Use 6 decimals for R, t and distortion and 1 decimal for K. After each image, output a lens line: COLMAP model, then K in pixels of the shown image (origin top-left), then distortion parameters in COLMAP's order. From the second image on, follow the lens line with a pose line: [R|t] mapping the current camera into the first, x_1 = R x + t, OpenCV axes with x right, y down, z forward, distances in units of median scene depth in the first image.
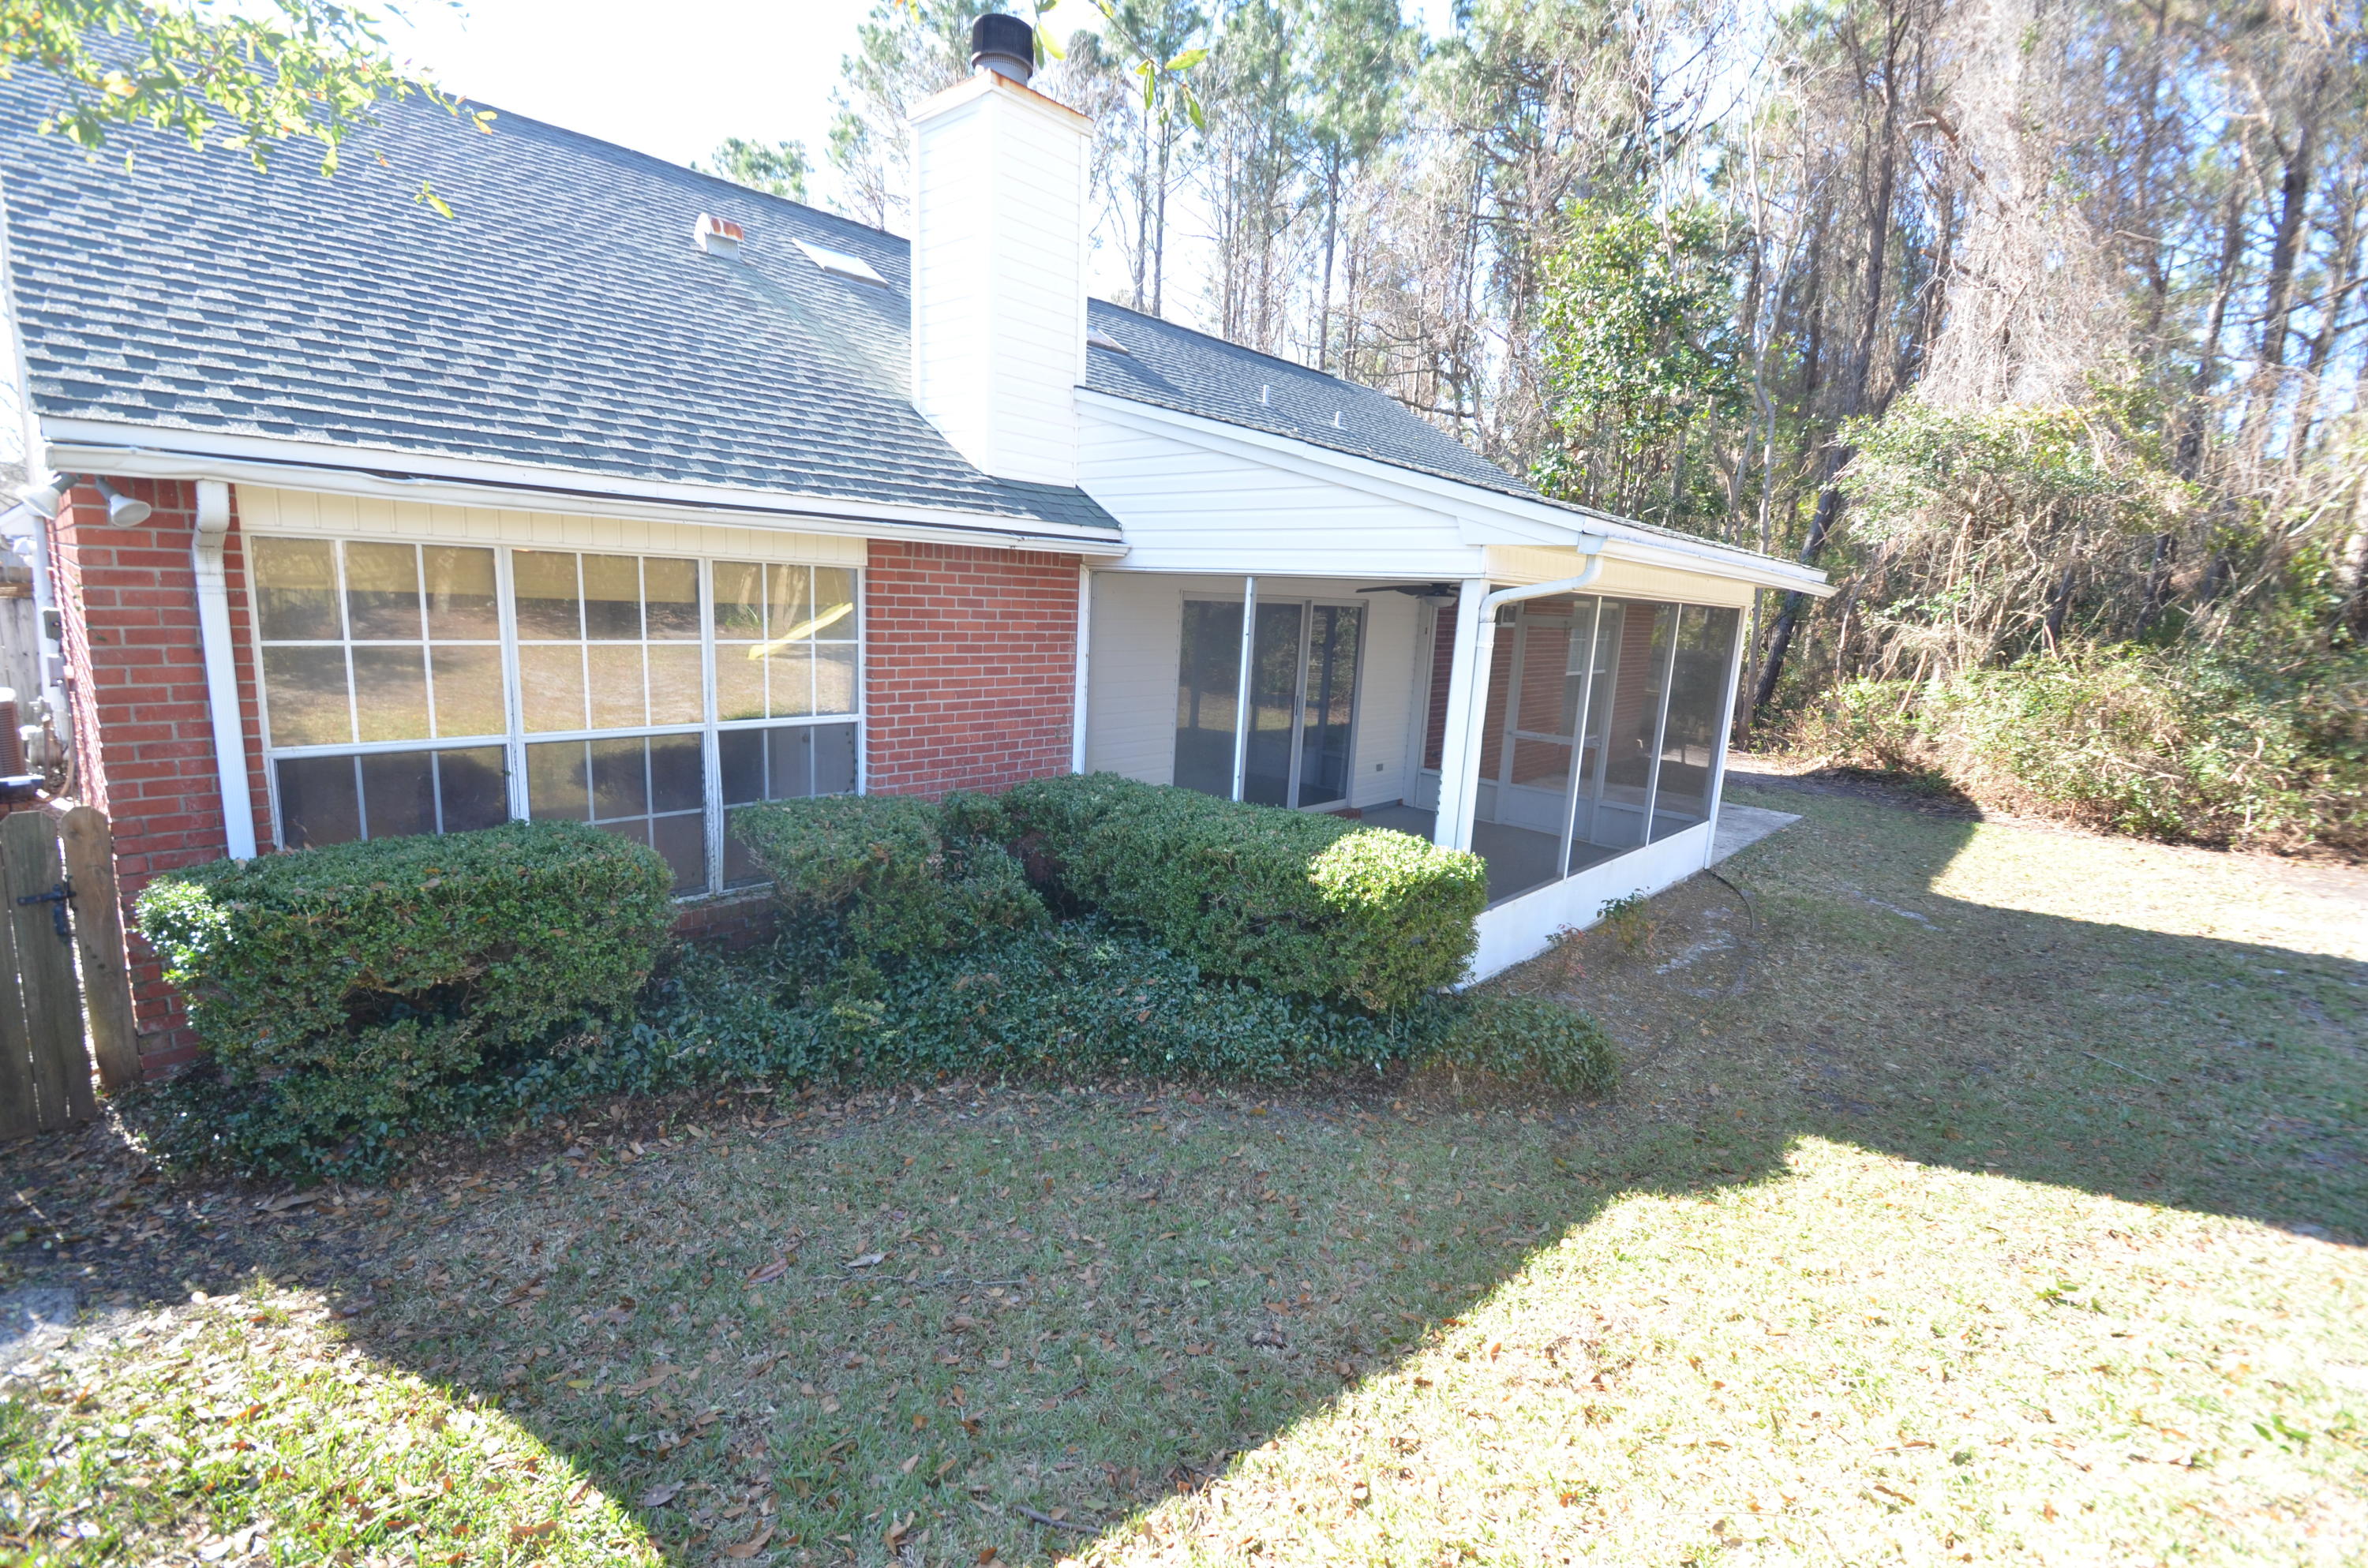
lens RADIAL K [[1043.4, 0, 1186.2], [0, 1043.4, 792.5], [0, 0, 1]] dist [-0.000733, -0.000269]
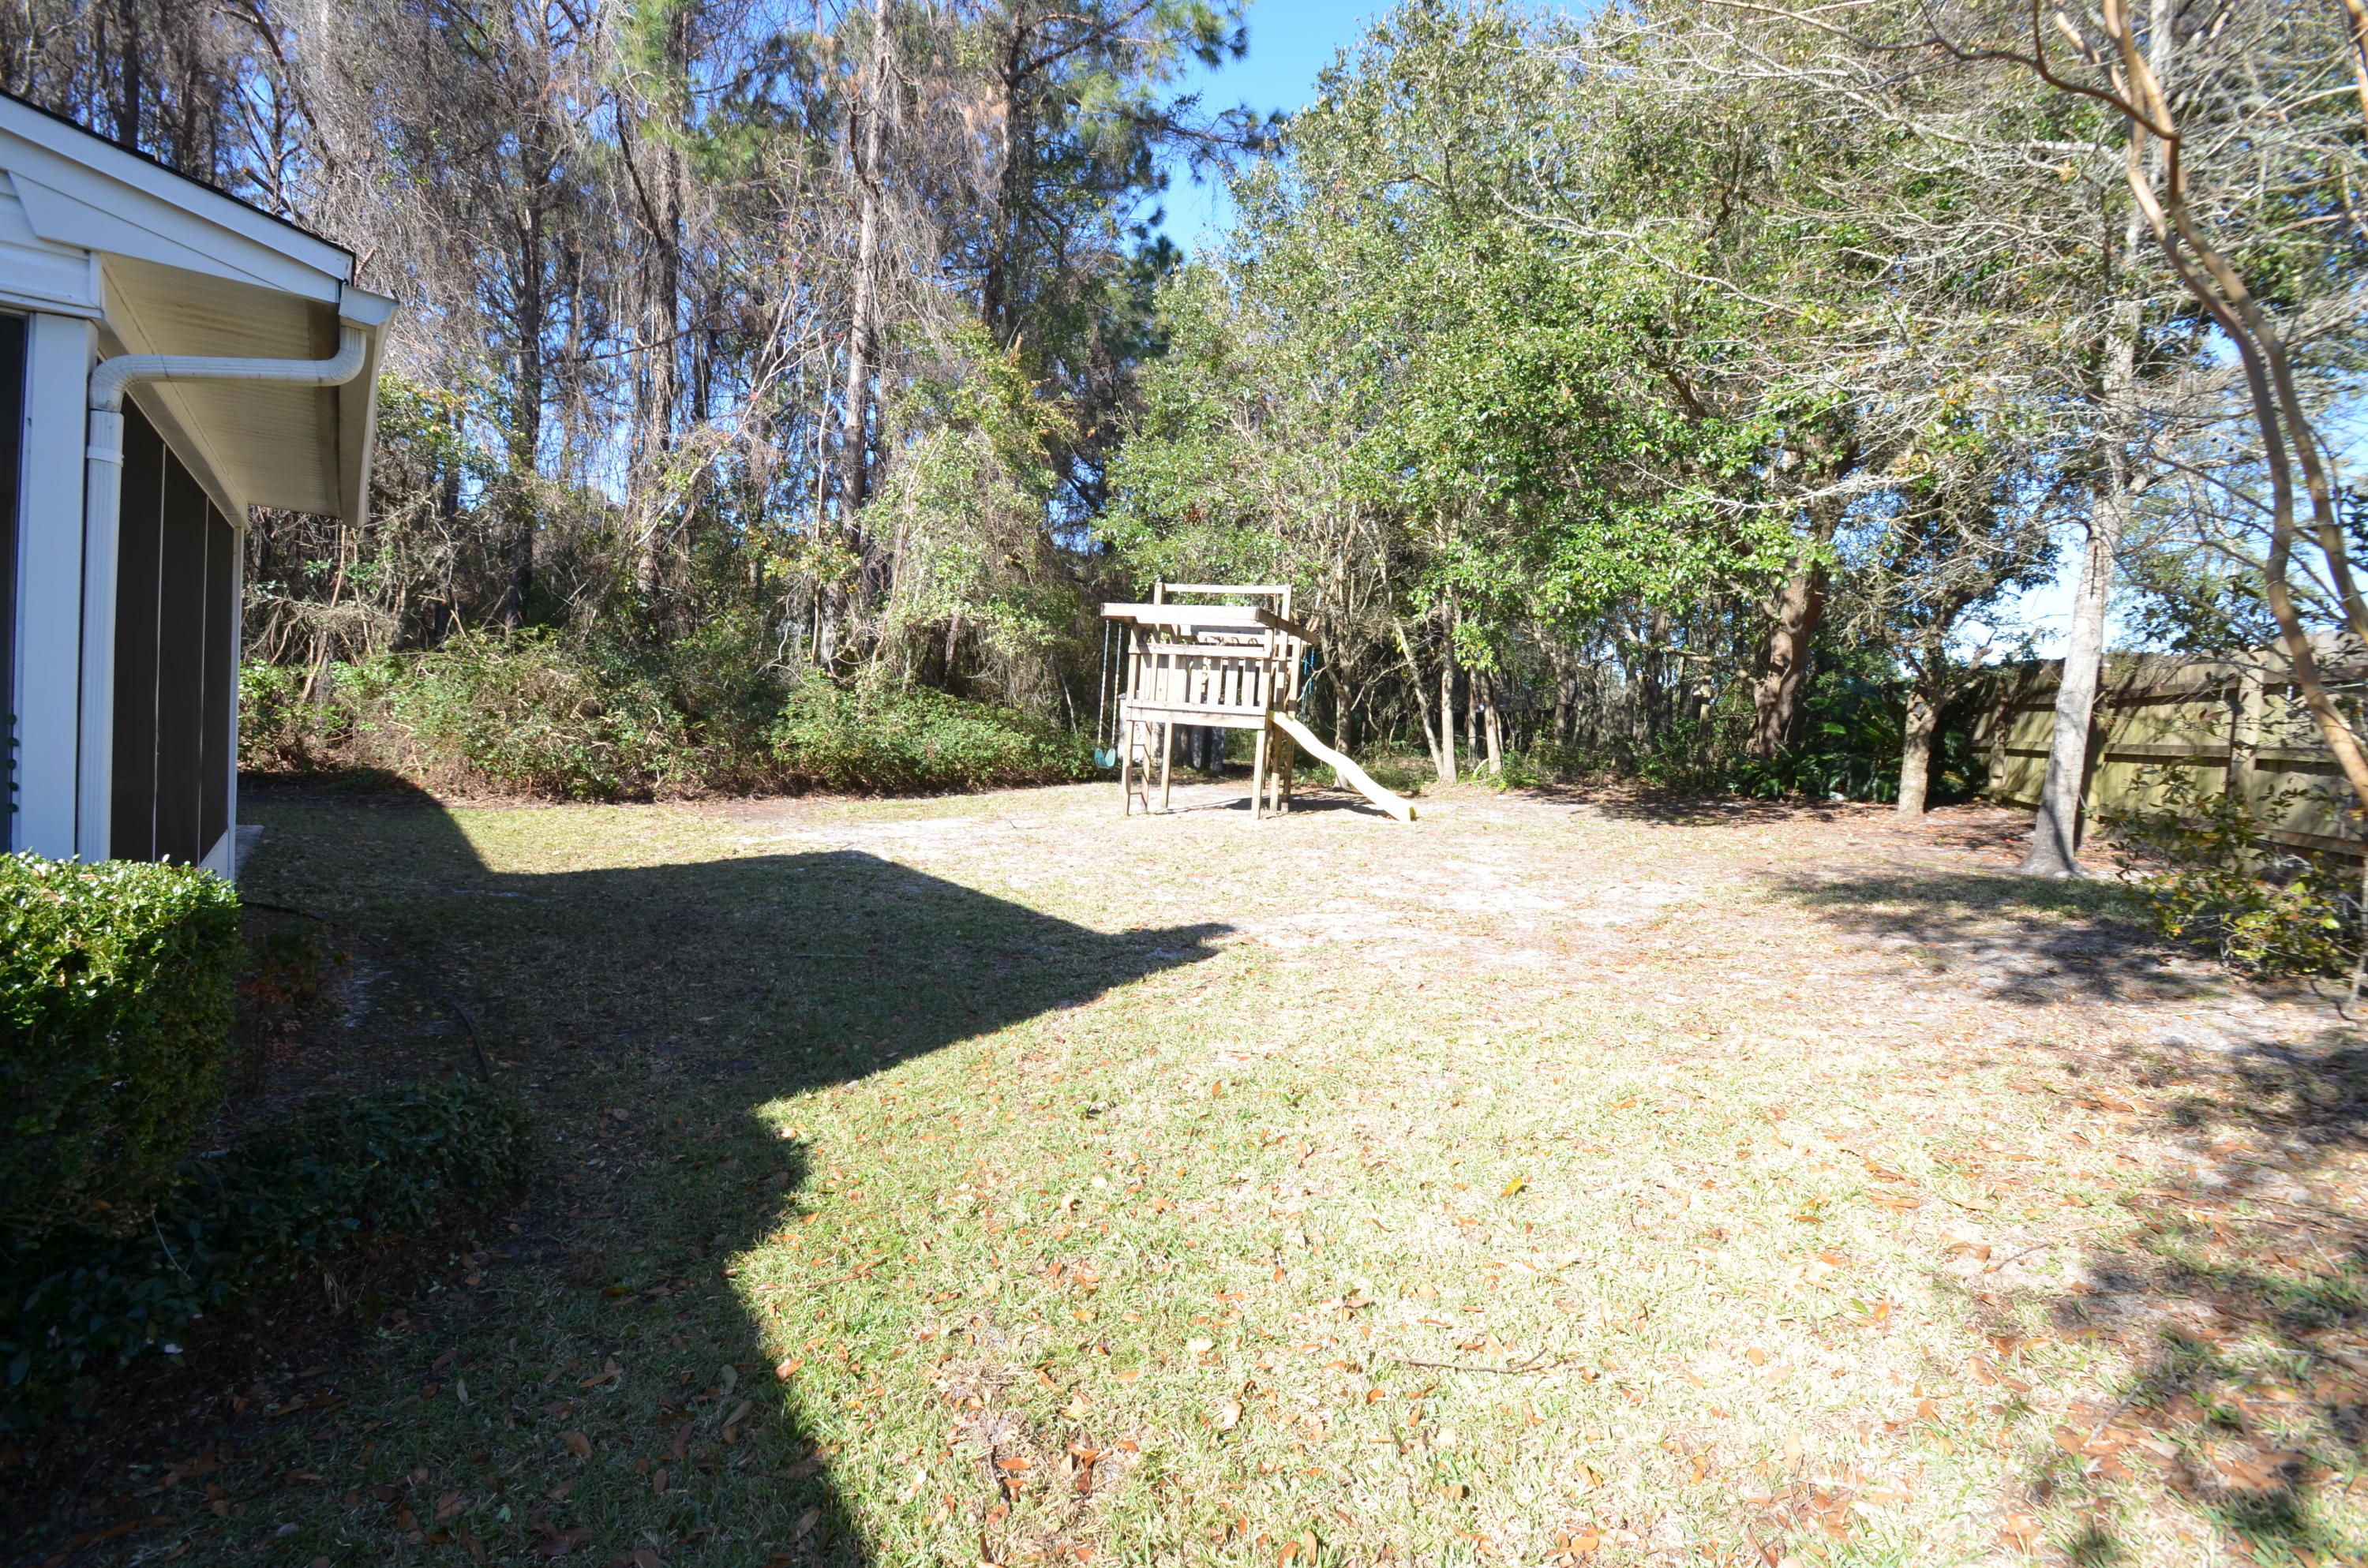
lens RADIAL K [[1043.4, 0, 1186.2], [0, 1043.4, 792.5], [0, 0, 1]] dist [-0.000733, -0.000269]
pose [[0.171363, -0.105746, 0.979516, -0.154218], [0.122769, 0.988766, 0.085267, 0.047082], [-0.977529, 0.105643, 0.182420, 0.496021]]
